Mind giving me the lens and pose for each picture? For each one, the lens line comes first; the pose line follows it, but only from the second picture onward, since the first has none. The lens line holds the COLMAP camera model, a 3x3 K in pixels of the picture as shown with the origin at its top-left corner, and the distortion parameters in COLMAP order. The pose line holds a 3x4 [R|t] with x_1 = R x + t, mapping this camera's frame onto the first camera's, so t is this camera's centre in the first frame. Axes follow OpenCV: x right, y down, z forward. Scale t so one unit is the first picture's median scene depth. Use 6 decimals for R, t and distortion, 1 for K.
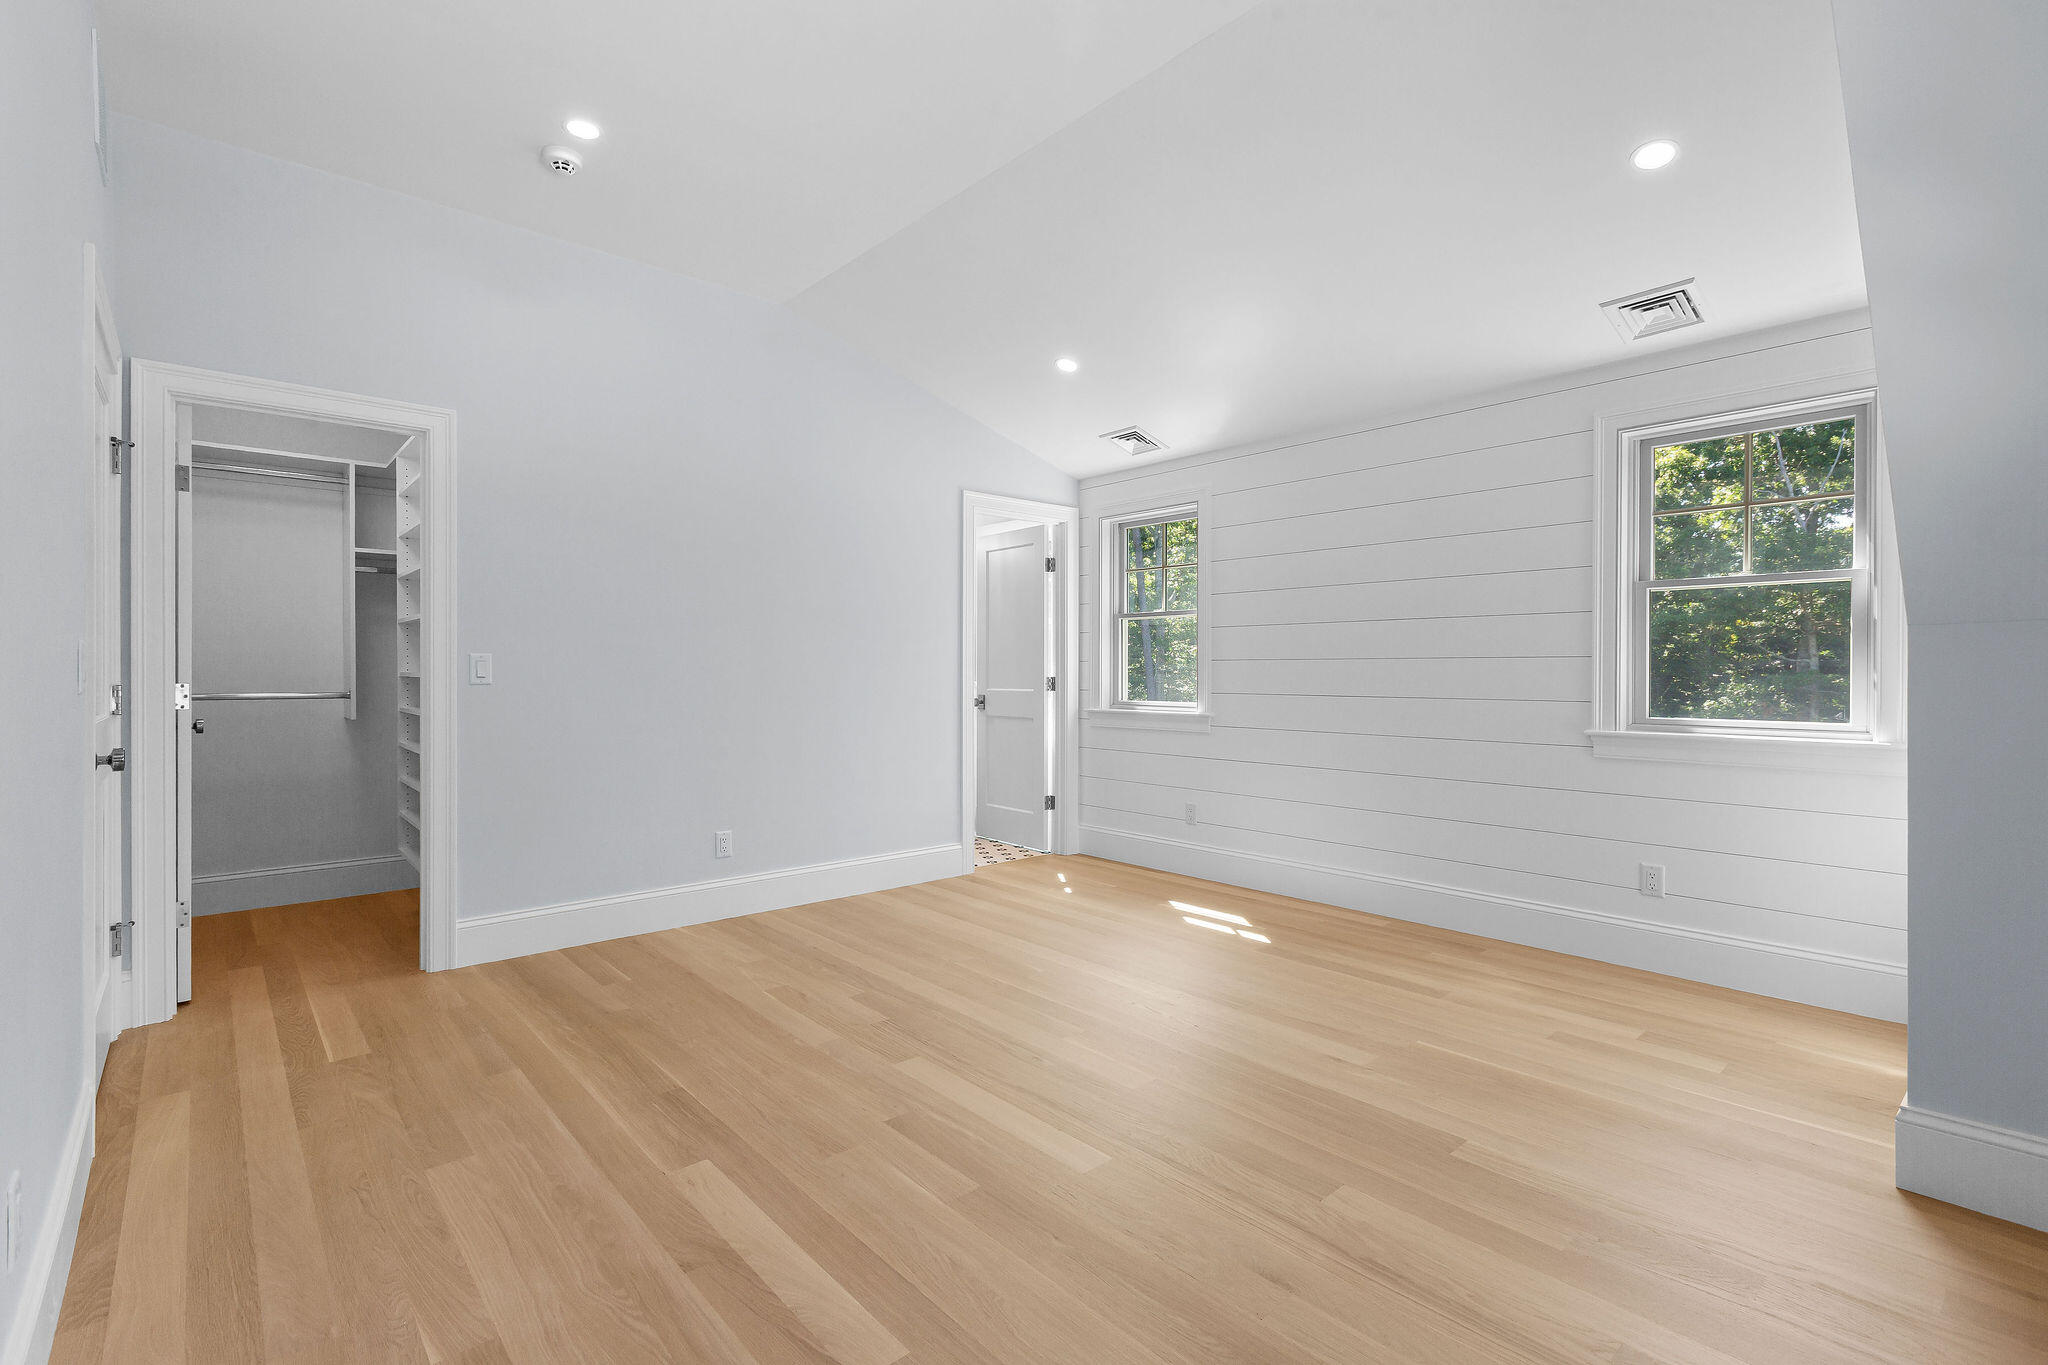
lens RADIAL K [[929.7, 0, 1017.8], [0, 929.7, 680.2], [0, 0, 1]] dist [0.012826, -0.001348]
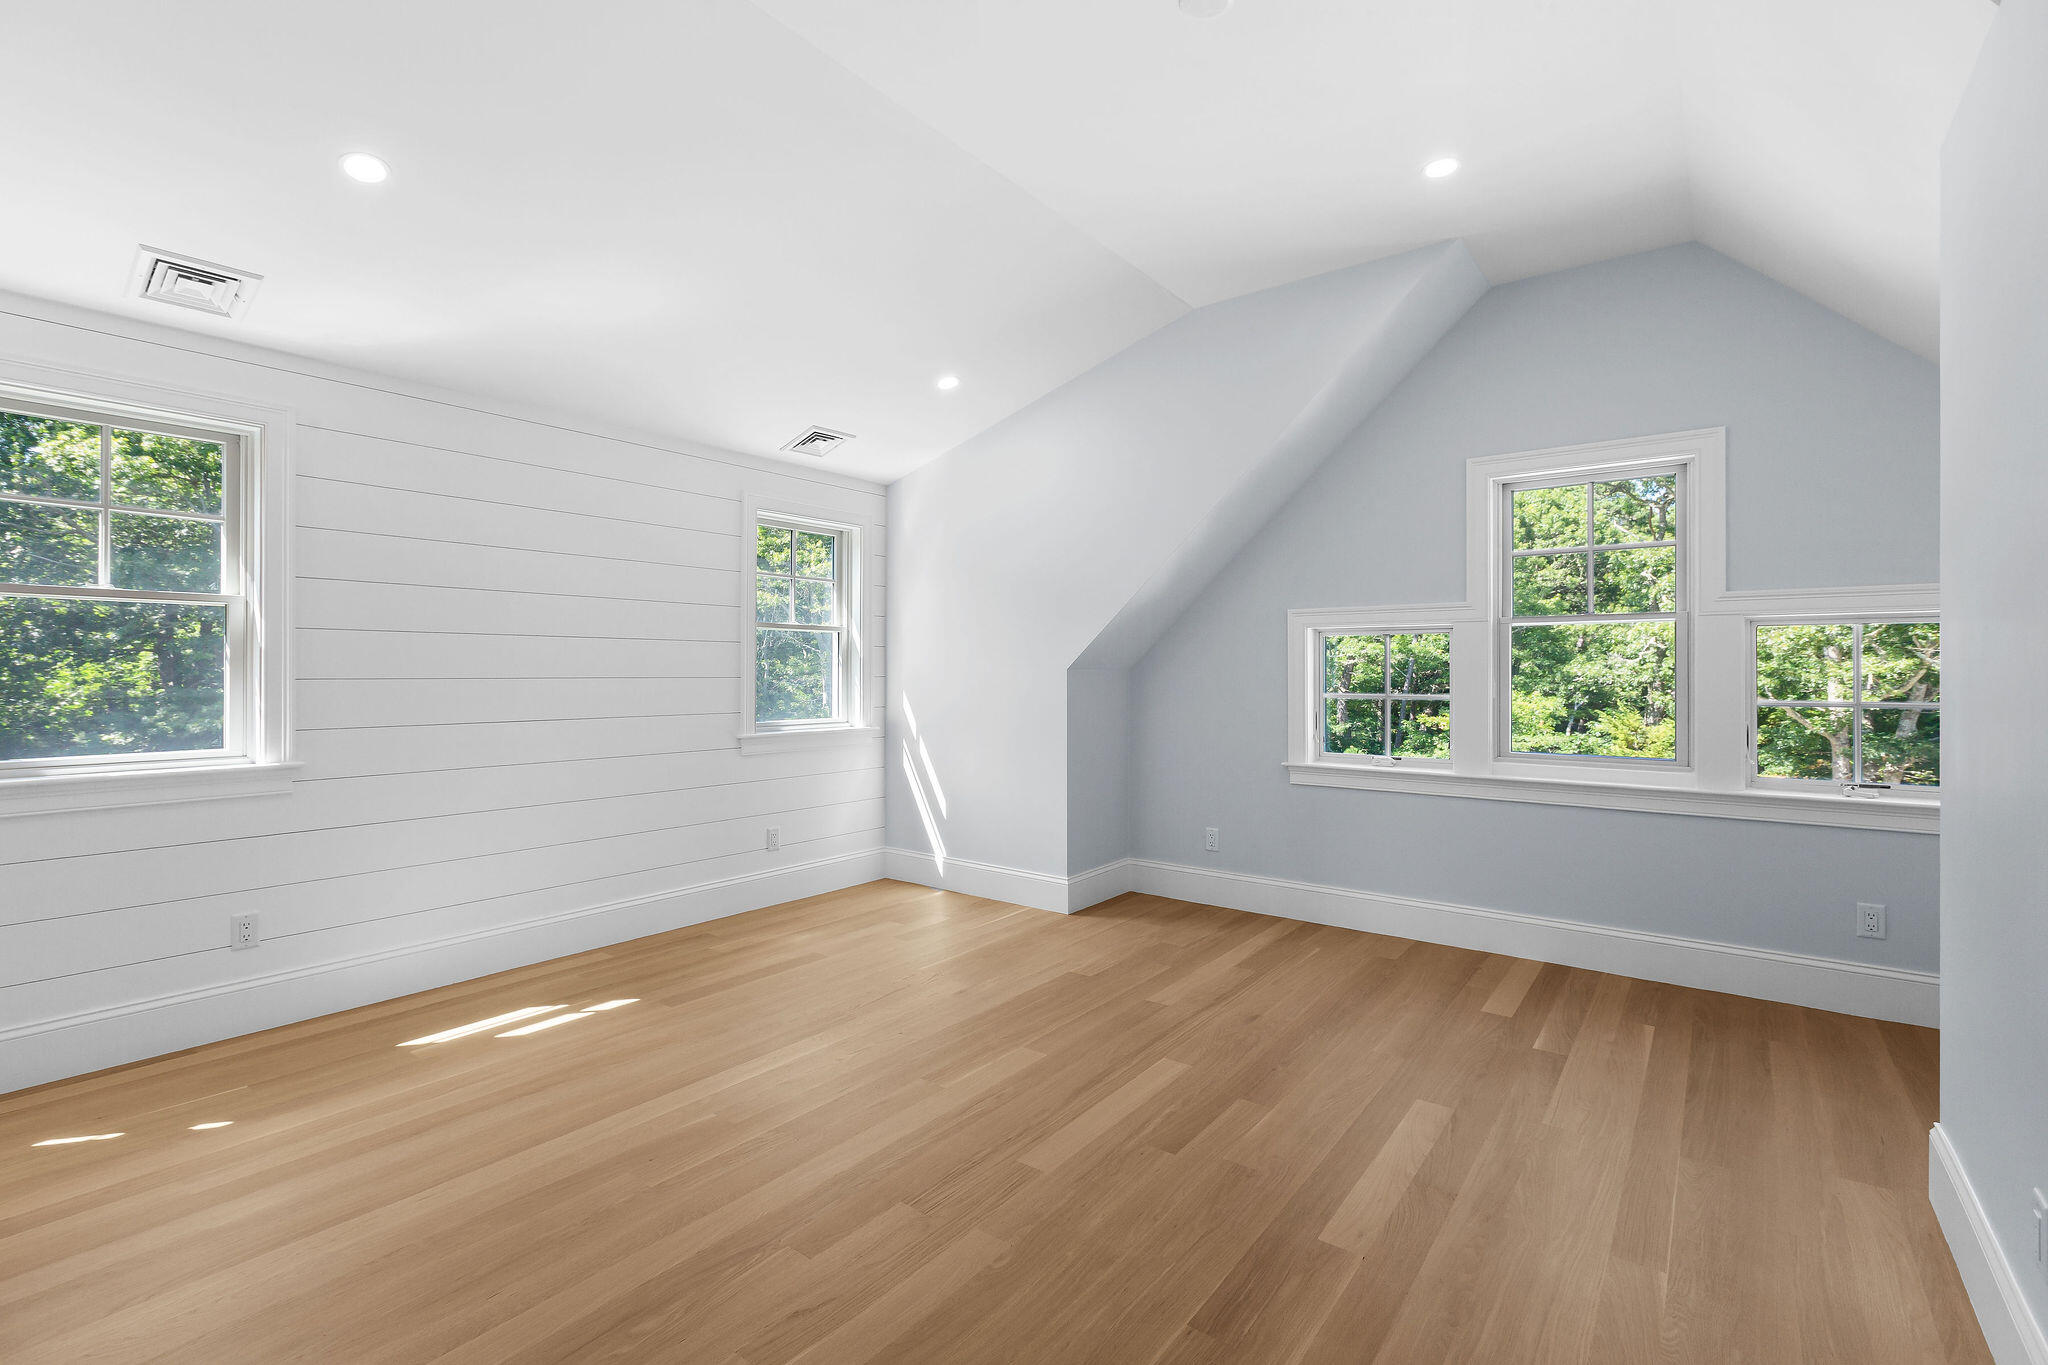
lens RADIAL K [[901.2, 0, 1024.0], [0, 901.2, 682.5], [0, 0, 1]] dist [-0.013319, -0.000089]
pose [[-0.183312, -0.009161, 0.983012, -0.756845], [0.013460, 0.999839, 0.011828, -0.030593], [-0.982963, 0.015400, -0.183159, 0.956086]]
